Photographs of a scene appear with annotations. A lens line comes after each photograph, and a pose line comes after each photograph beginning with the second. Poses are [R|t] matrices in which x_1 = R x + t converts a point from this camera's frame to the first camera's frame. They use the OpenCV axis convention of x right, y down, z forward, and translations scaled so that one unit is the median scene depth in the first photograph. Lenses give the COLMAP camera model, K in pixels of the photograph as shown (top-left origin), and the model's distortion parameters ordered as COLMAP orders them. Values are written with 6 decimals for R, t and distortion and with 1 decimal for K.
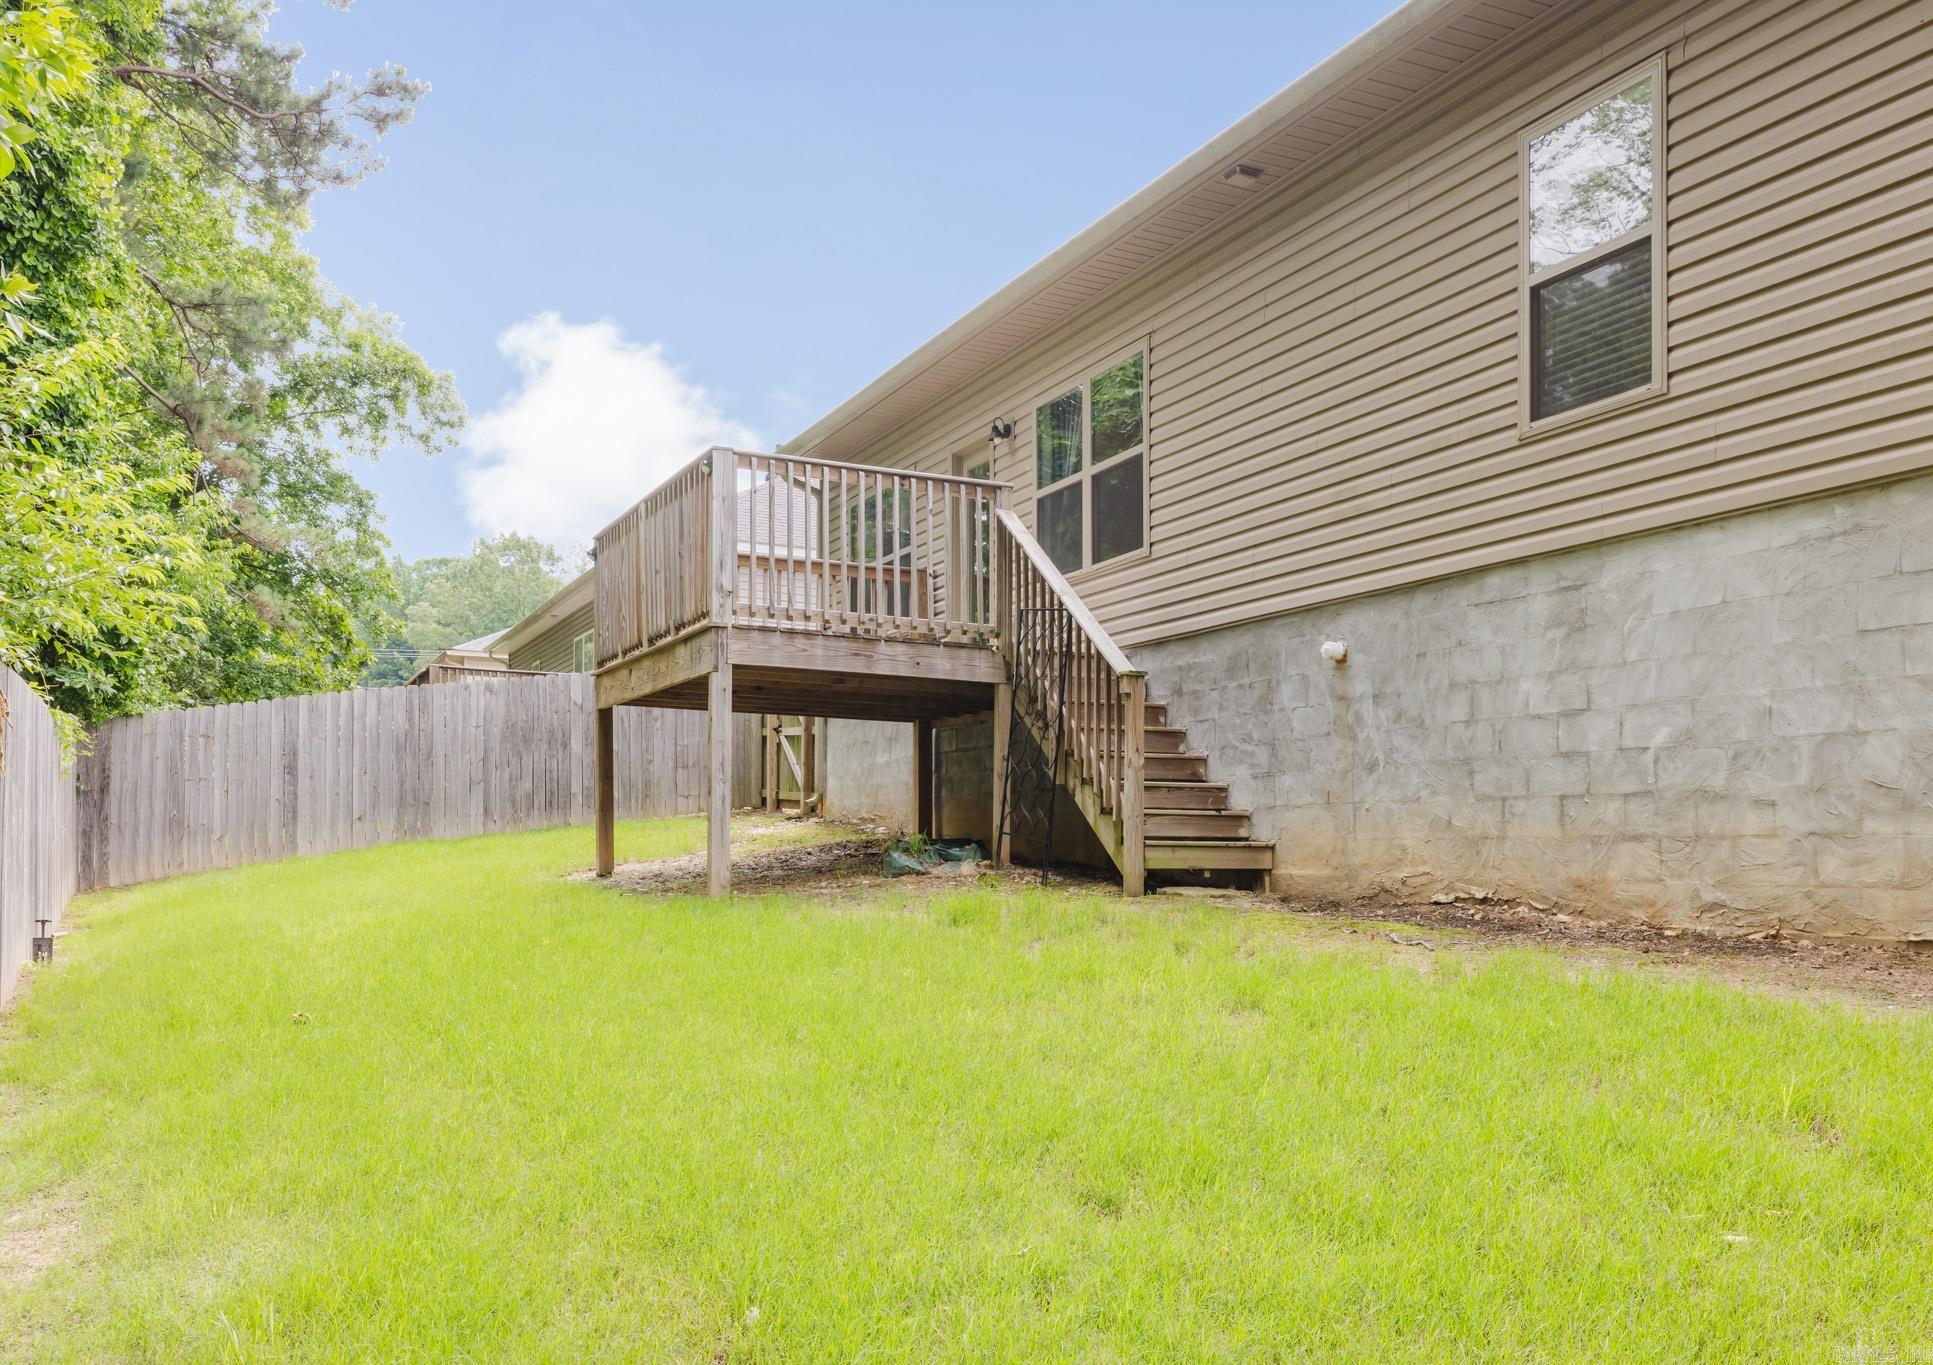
lens RADIAL K [[1596.2, 0, 1058.2], [0, 1596.2, 815.4], [0, 0, 1]] dist [-0.015859, 0.014461]
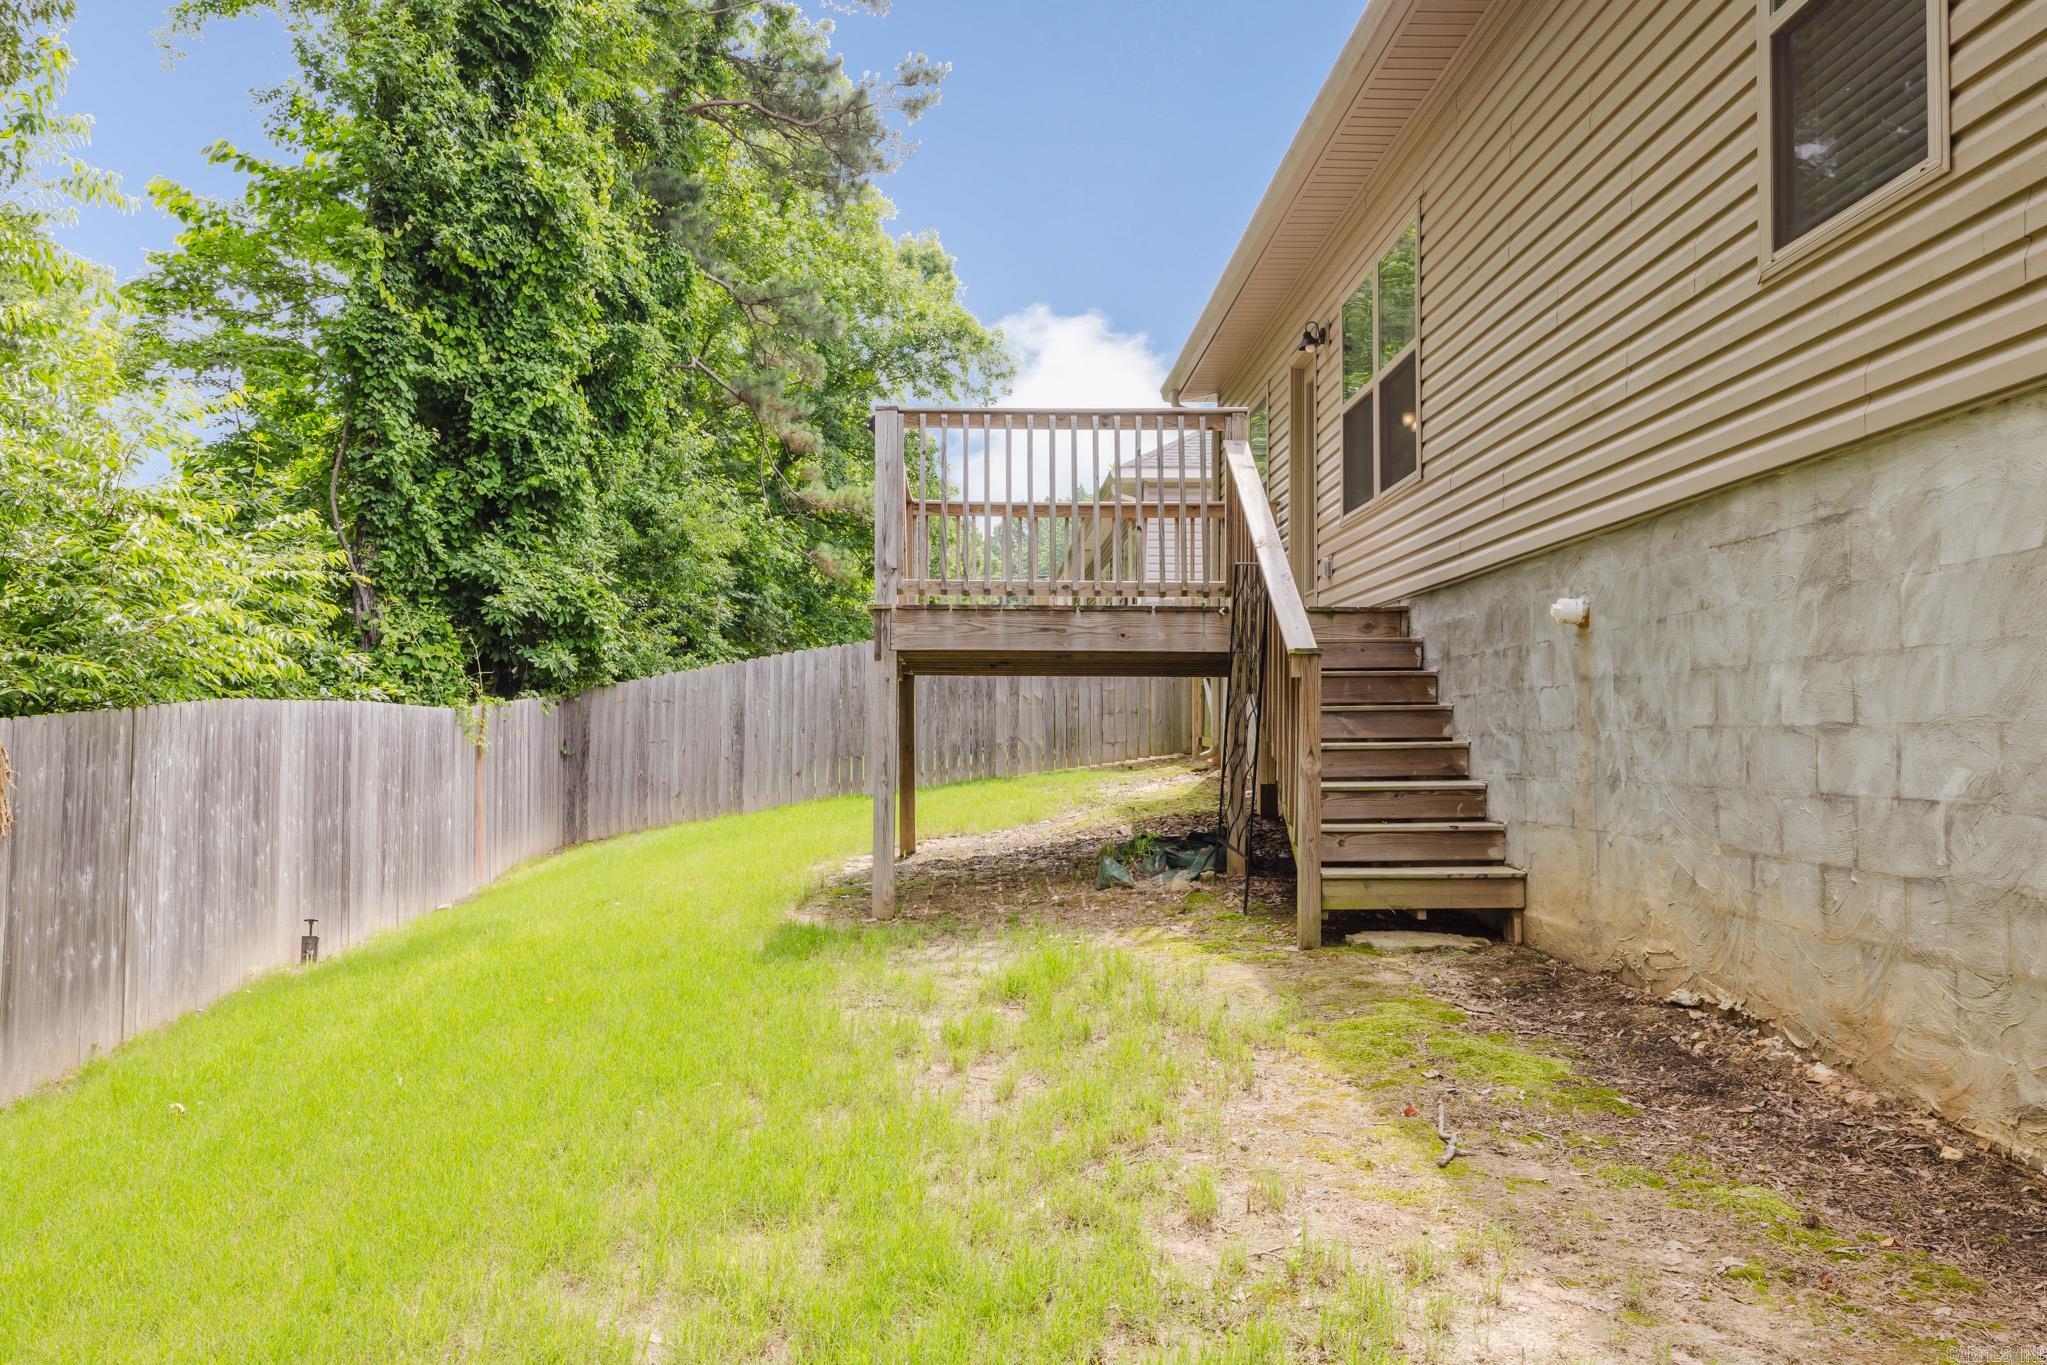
lens RADIAL K [[1521.0, 0, 1024.7], [0, 1521.0, 692.2], [0, 0, 1]] dist [-0.009362, 0.002241]
pose [[0.898581, -0.025489, -0.438067, 0.244867], [0.021703, 0.999671, -0.013648, -0.062691], [0.438271, 0.002756, 0.898839, 0.290192]]
